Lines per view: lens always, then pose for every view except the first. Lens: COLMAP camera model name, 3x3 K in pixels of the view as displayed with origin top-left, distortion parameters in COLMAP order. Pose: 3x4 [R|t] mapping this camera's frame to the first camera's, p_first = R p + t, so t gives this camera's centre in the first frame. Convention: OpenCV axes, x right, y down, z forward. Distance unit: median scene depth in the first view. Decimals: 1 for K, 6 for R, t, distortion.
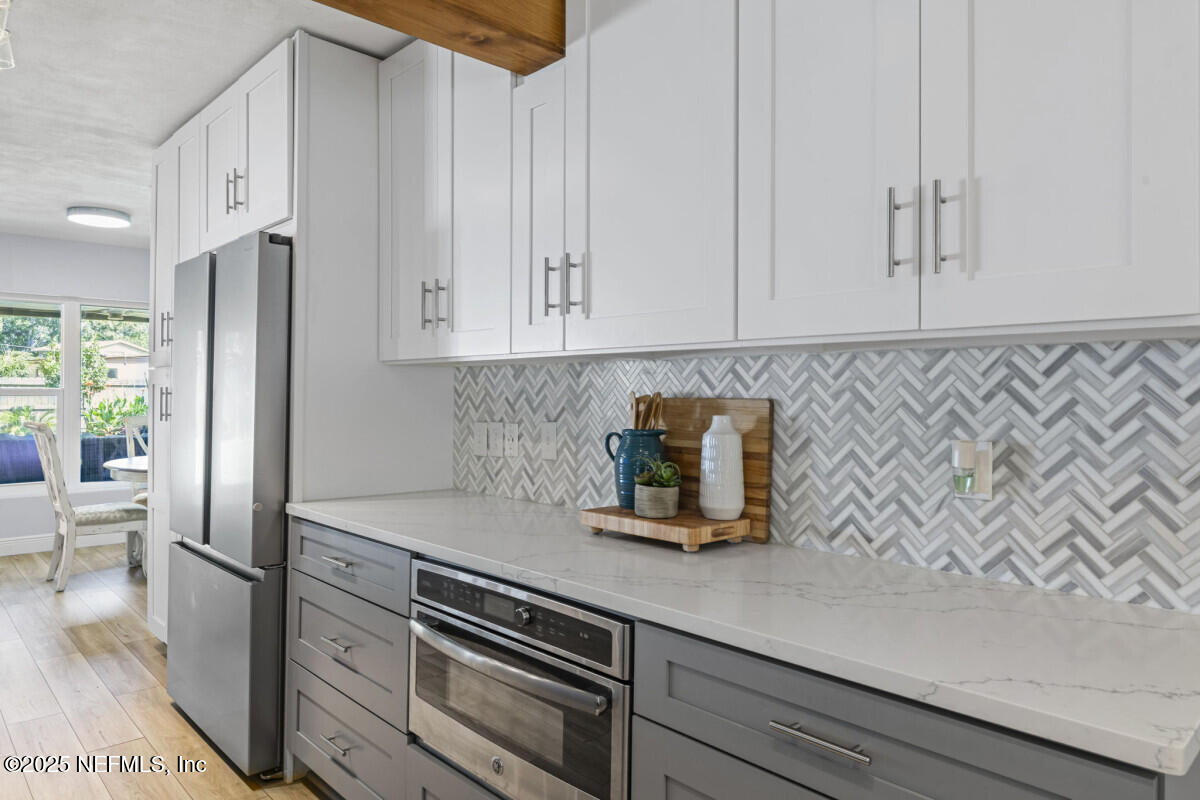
lens RADIAL K [[757.7, 0, 600.6], [0, 757.7, 401.3], [0, 0, 1]] dist [0.001868, 0.000362]
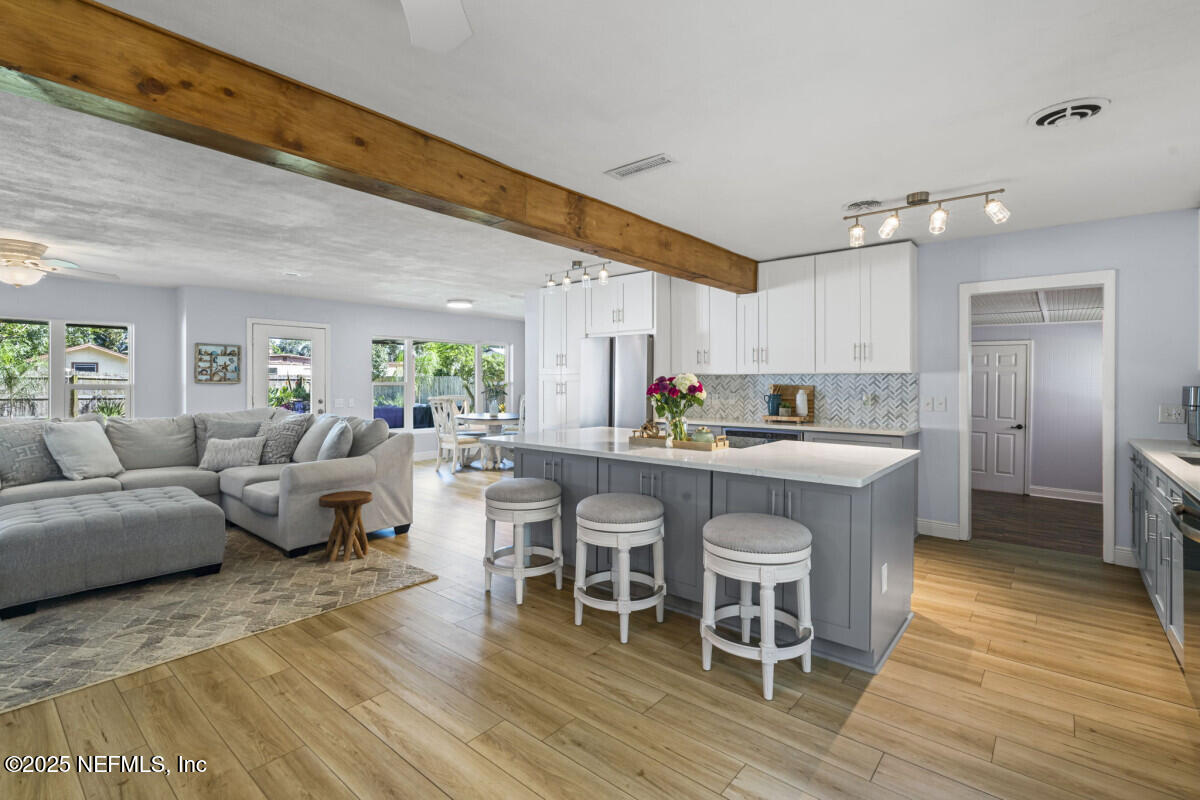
lens RADIAL K [[547.8, 0, 598.0], [0, 547.8, 392.1], [0, 0, 1]] dist [-0.000318, -0.000027]
pose [[0.994314, -0.000602, 0.106488, -1.188501], [0.000478, 0.999999, 0.001193, 0.026900], [-0.106489, -0.001136, 0.994313, -1.701408]]
